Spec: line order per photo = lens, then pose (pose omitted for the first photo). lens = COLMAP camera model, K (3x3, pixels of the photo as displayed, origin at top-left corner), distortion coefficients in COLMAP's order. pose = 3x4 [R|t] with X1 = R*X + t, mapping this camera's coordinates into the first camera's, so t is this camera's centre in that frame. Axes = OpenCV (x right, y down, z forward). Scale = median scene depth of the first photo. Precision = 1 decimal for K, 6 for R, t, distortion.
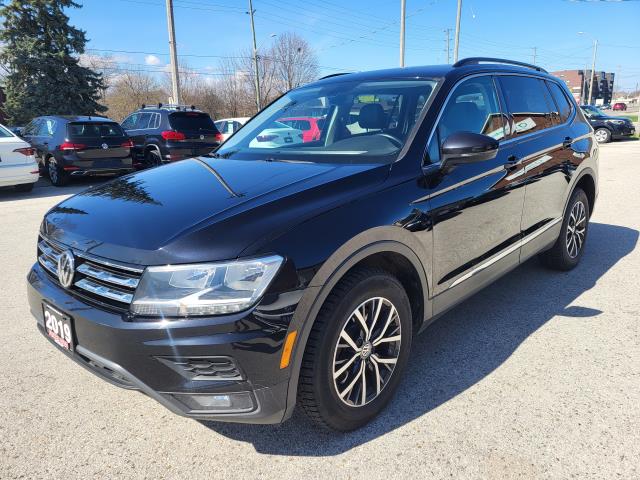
lens RADIAL K [[486.8, 0, 320.0], [0, 486.8, 240.0], [0, 0, 1]] dist [0.006242, -0.007435]
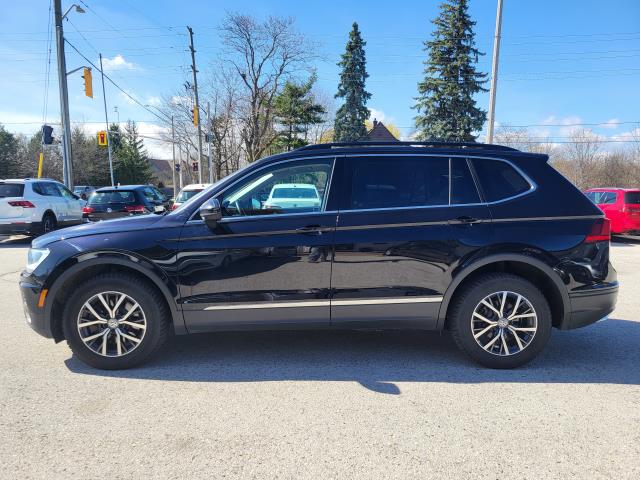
lens RADIAL K [[477.4, 0, 320.0], [0, 477.4, 240.0], [0, 0, 1]] dist [0.038066, -0.007848]
pose [[0.692674, 0.096870, -0.714716, 0.077289], [-0.192621, 0.979793, -0.053883, -0.004601], [0.695054, 0.174992, 0.697336, 0.012787]]
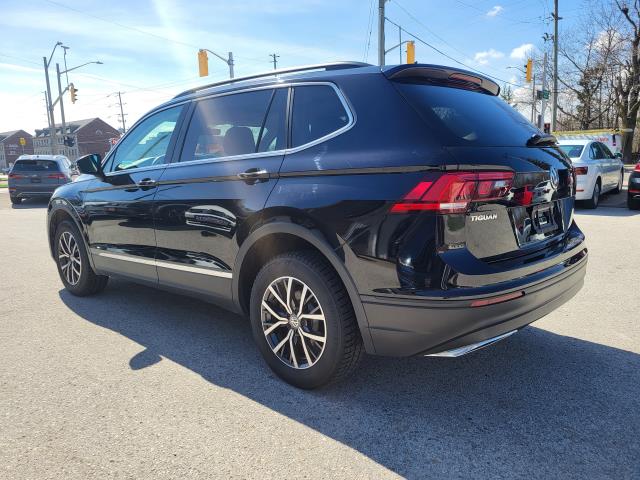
lens RADIAL K [[477.4, 0, 320.0], [0, 477.4, 240.0], [0, 0, 1]] dist [0.038066, -0.007848]
pose [[0.022115, 0.179815, -0.983452, 0.094253], [-0.219385, 0.960589, 0.170702, -0.019326], [0.975388, 0.211980, 0.060692, 0.083941]]
